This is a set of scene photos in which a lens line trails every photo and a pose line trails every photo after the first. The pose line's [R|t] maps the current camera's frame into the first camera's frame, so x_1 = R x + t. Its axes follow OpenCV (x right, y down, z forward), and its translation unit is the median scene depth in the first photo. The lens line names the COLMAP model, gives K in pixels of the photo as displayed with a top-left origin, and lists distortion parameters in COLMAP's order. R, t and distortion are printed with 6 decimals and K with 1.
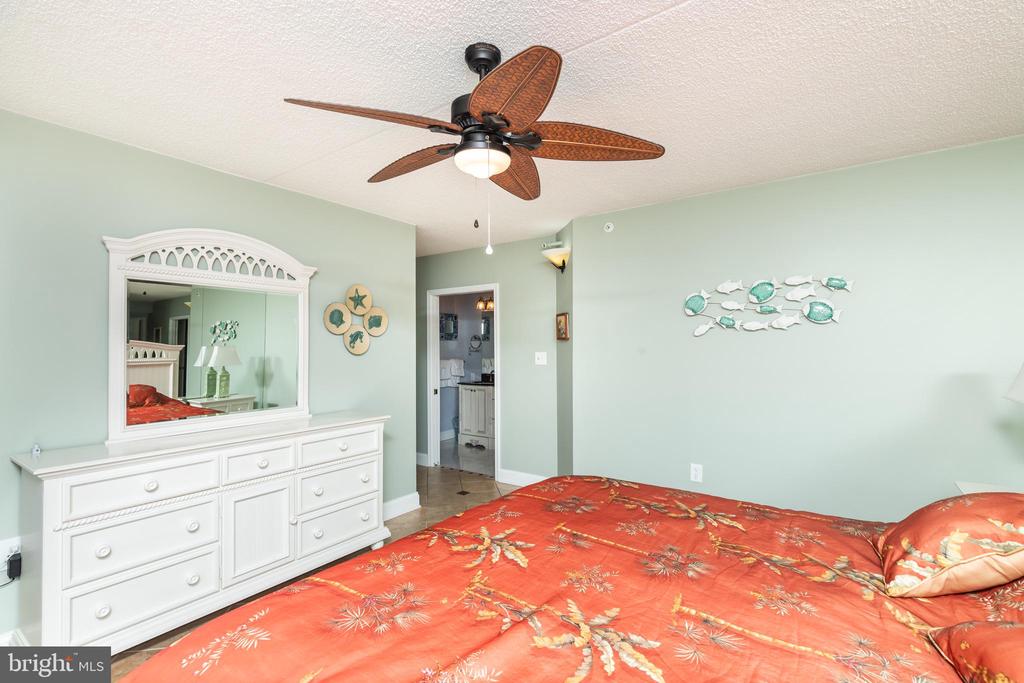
lens RADIAL K [[466.7, 0, 507.7], [0, 466.7, 340.9], [0, 0, 1]] dist [0.000058, -0.000458]
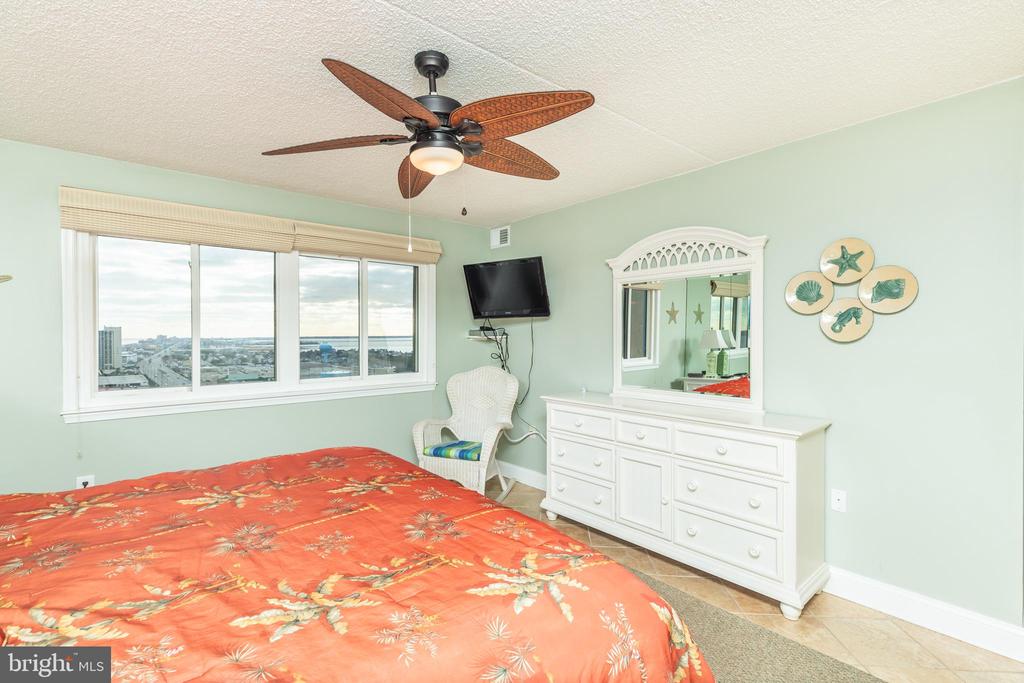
lens RADIAL K [[466.7, 0, 507.7], [0, 466.7, 340.9], [0, 0, 1]] dist [0.000058, -0.000458]
pose [[-0.240285, 0.020077, -0.970495, 0.681249], [0.019443, 0.999685, 0.015866, 0.011161], [0.970508, -0.015057, -0.240600, 1.012677]]
